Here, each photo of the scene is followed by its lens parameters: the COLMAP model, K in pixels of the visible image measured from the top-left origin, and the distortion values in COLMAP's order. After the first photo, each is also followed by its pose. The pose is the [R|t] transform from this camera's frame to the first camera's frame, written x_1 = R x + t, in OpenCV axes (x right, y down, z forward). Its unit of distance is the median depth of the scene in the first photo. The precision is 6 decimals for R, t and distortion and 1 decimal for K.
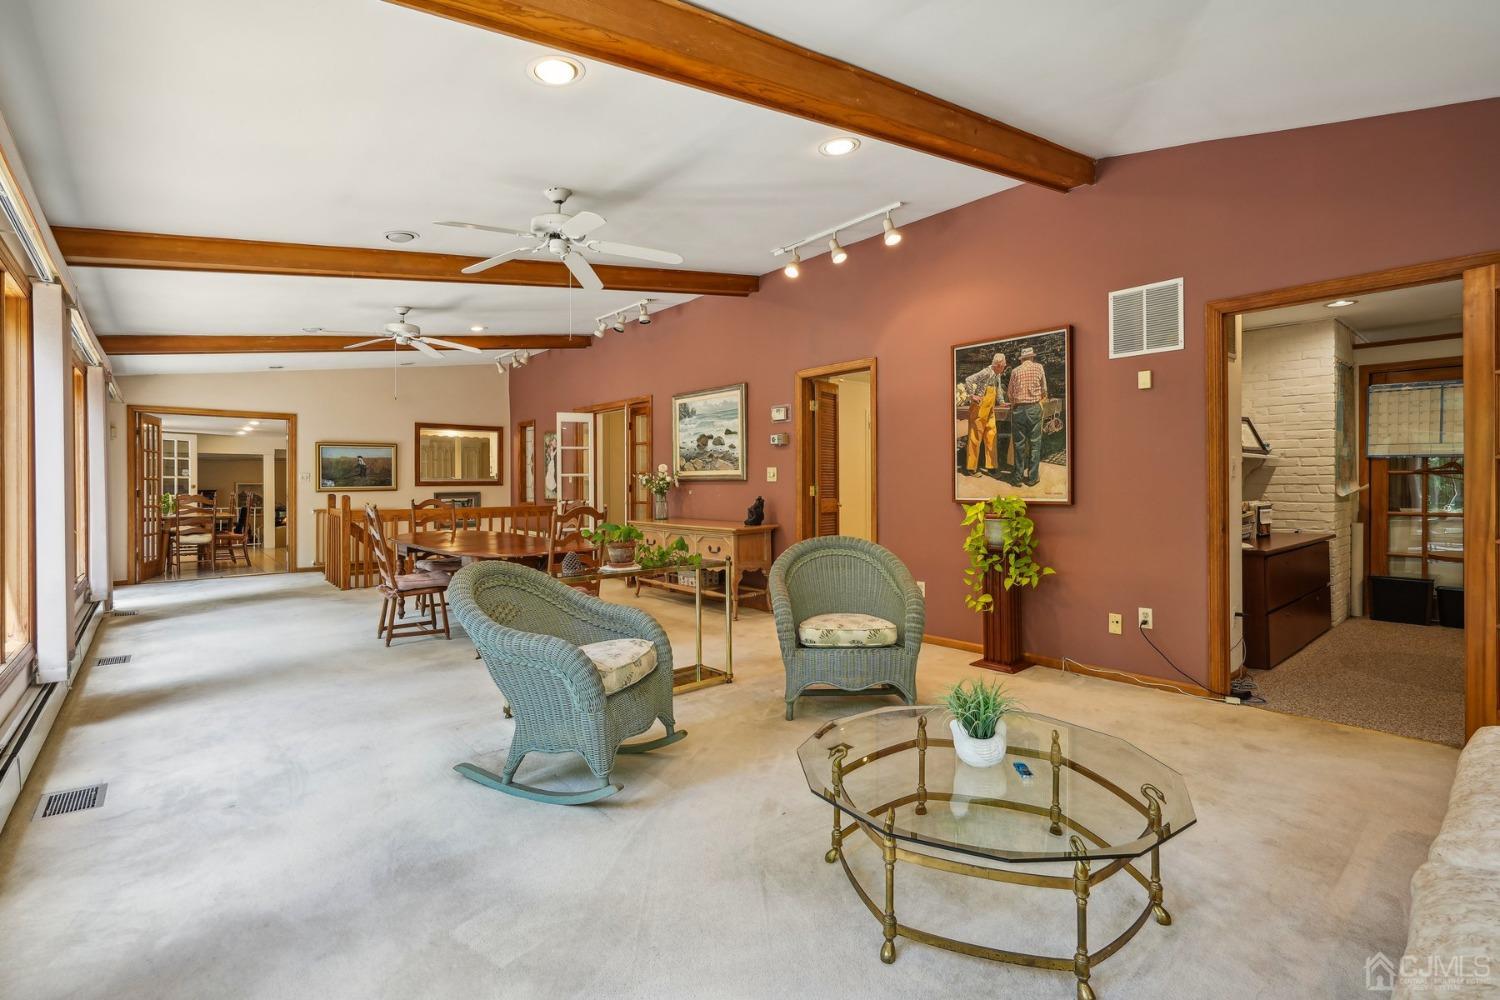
lens RADIAL K [[693.6, 0, 749.1], [0, 693.6, 488.2], [0, 0, 1]] dist [-0.002695, 0.001243]
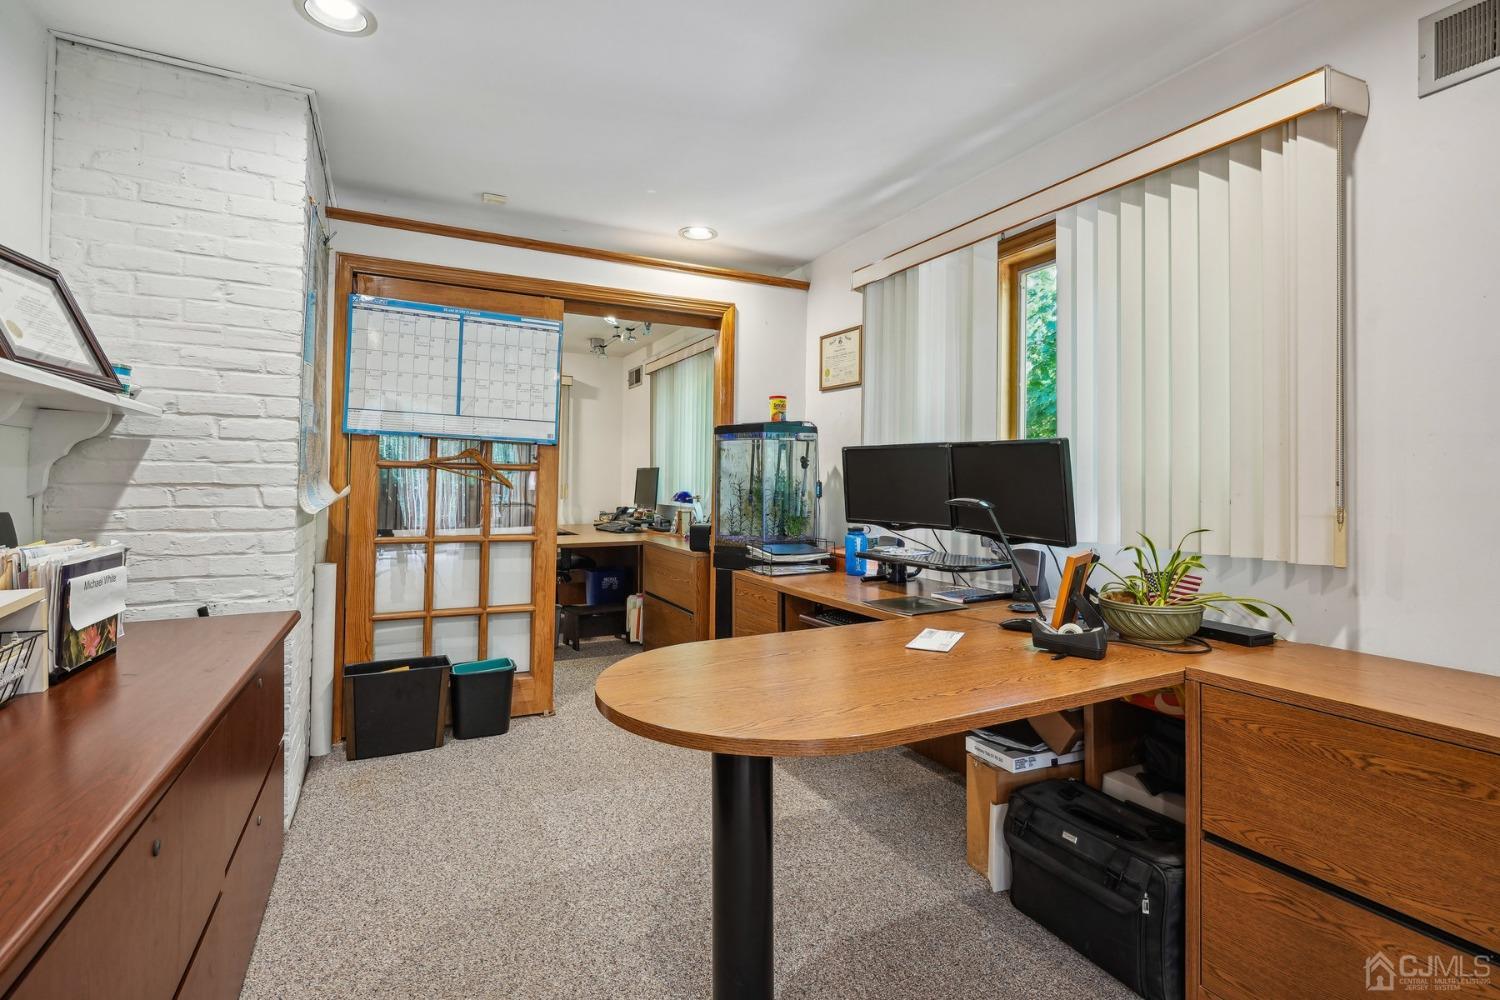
lens RADIAL K [[693.6, 0, 750.5], [0, 693.6, 466.7], [0, 0, 1]] dist [-0.002695, 0.001243]
pose [[0.230396, 0.032508, 0.972554, 0.385698], [-0.005277, 0.999469, -0.032158, -0.004060], [-0.973083, 0.002277, 0.230445, 0.489837]]
